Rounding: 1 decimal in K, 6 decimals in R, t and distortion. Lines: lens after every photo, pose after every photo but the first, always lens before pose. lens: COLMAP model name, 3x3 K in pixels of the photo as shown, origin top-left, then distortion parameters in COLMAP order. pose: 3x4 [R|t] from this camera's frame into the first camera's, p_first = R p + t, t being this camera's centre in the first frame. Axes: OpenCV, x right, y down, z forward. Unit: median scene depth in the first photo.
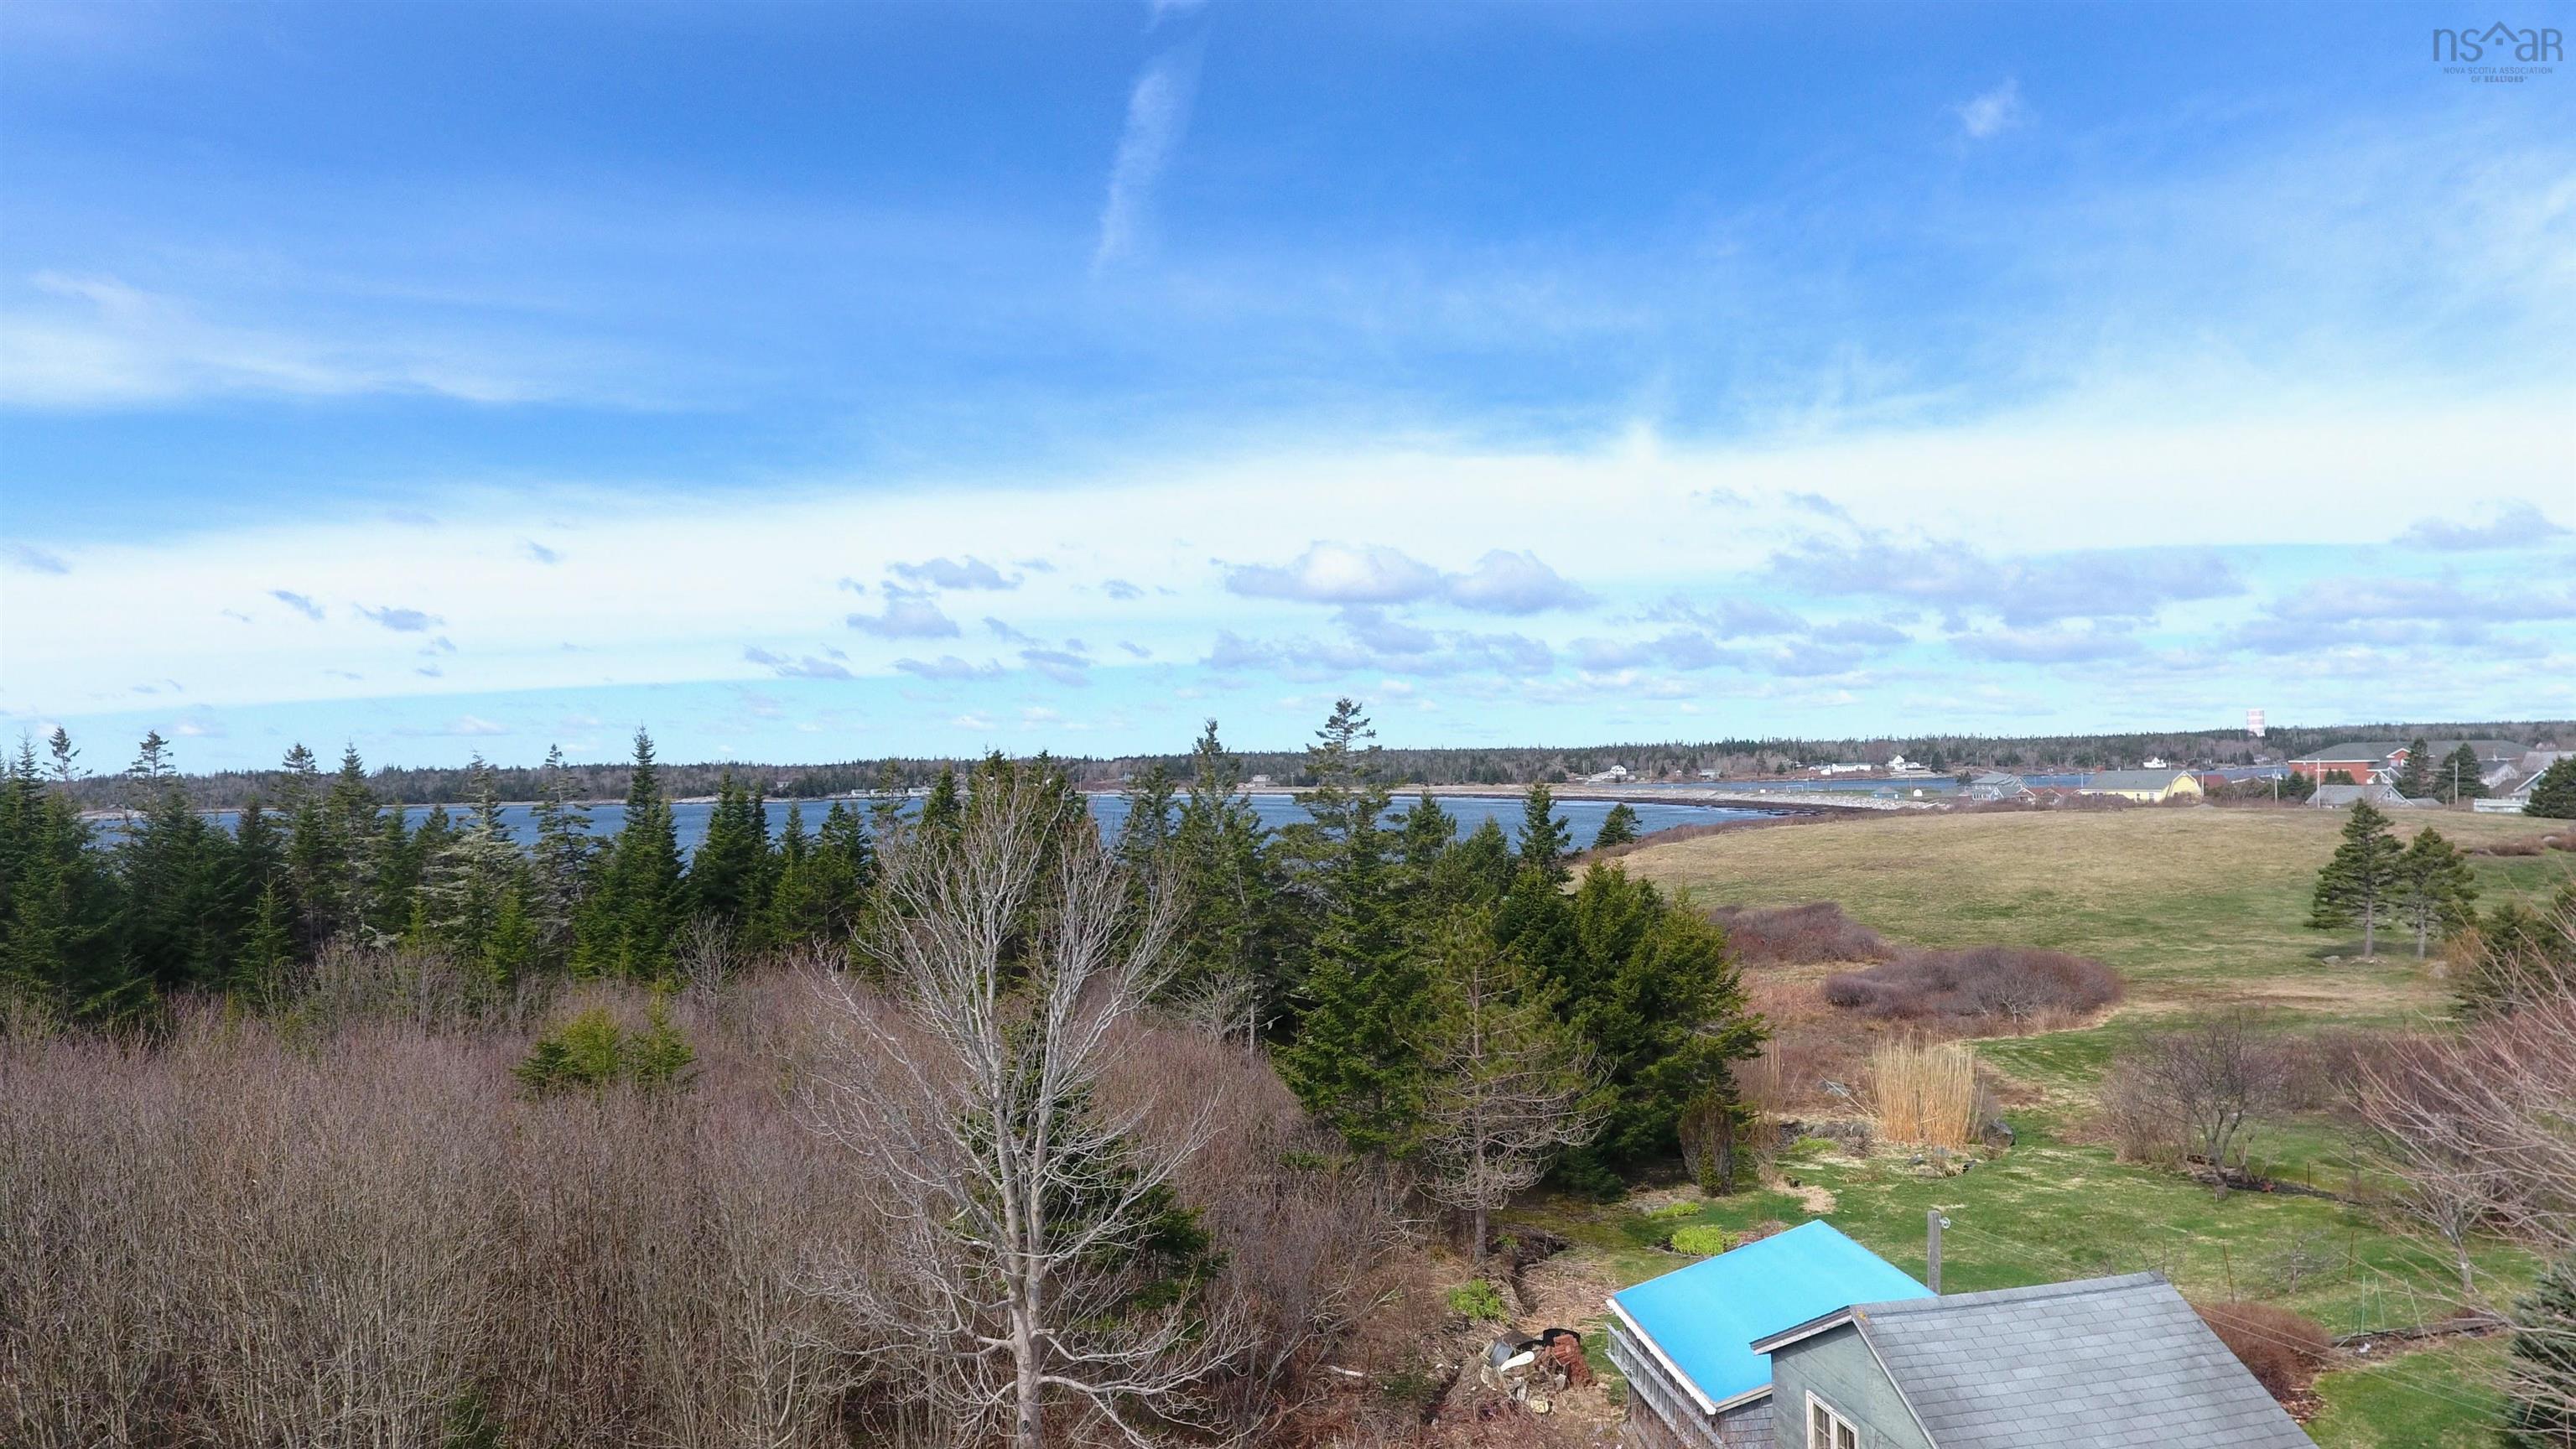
lens RADIAL K [[1509.2, 0, 1288.0], [0, 1509.2, 722.9], [0, 0, 1]] dist [-0.007304, 0.001743]
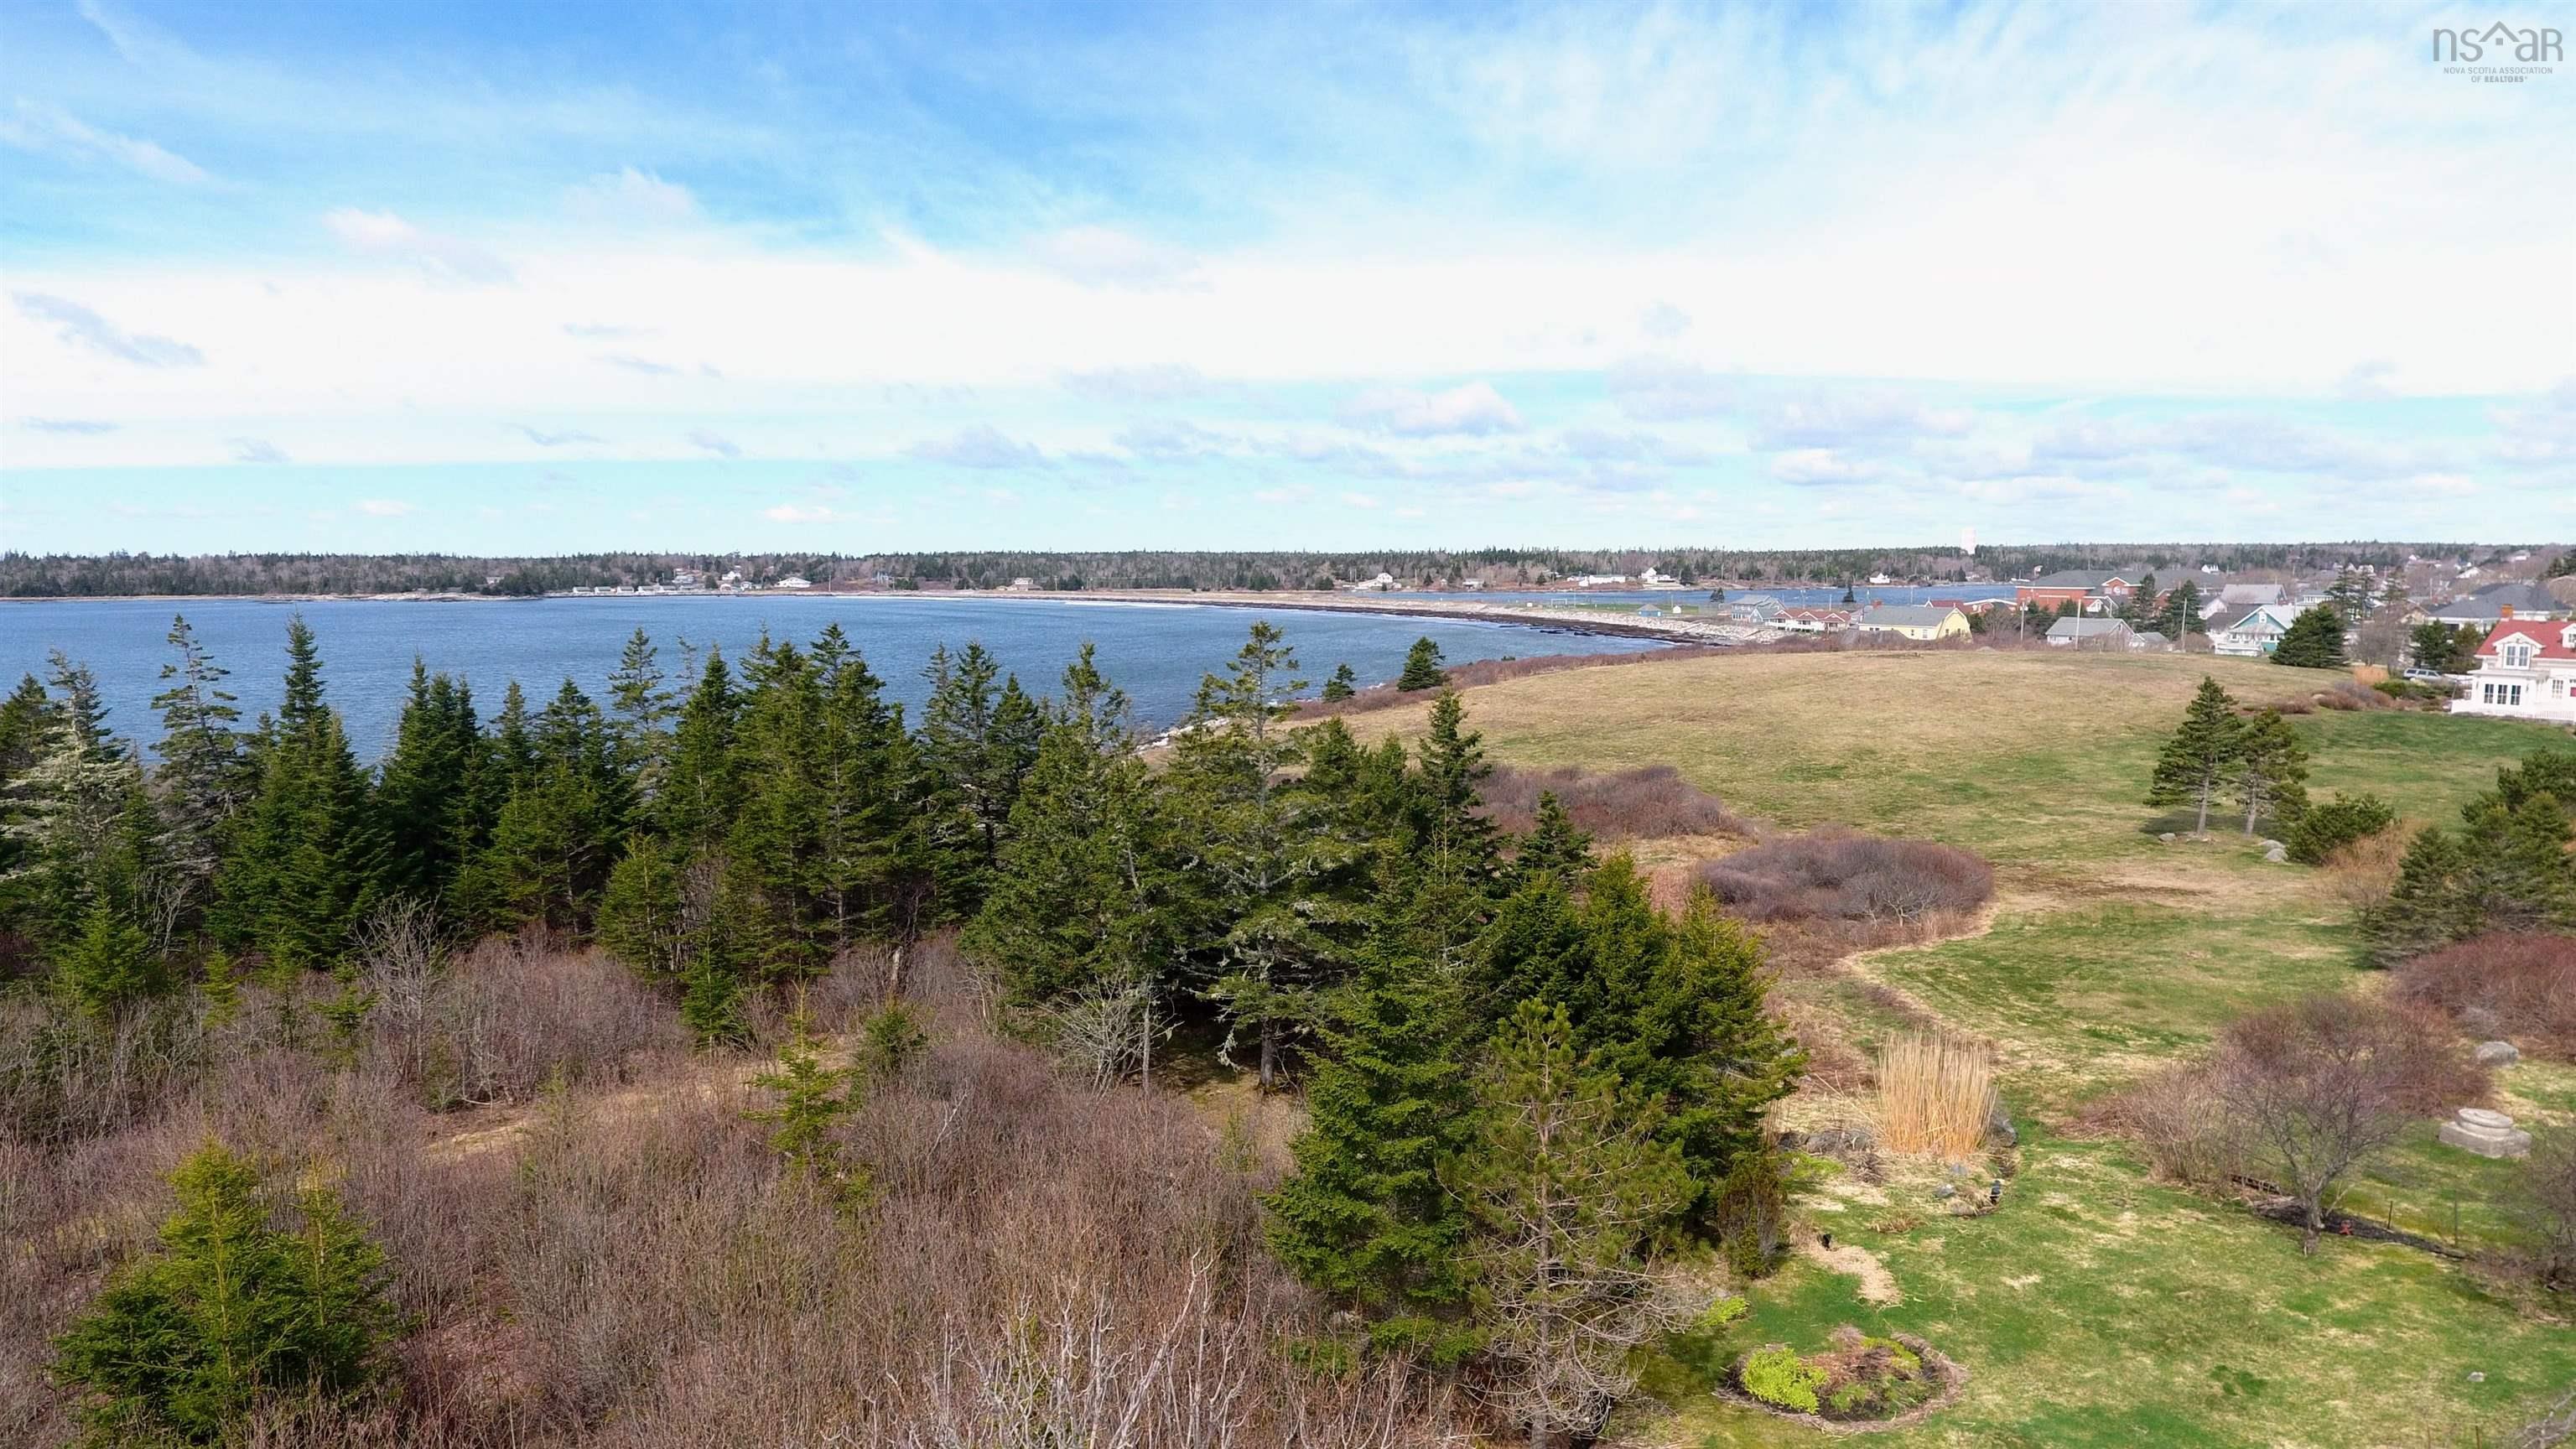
lens RADIAL K [[1509.2, 0, 1286.9], [0, 1509.2, 724.6], [0, 0, 1]] dist [-0.007304, 0.001743]
pose [[0.987135, -0.001076, 0.159884, -0.037842], [-0.020604, 0.990783, 0.133880, -0.034186], [-0.158554, -0.135452, 0.978015, 0.112632]]
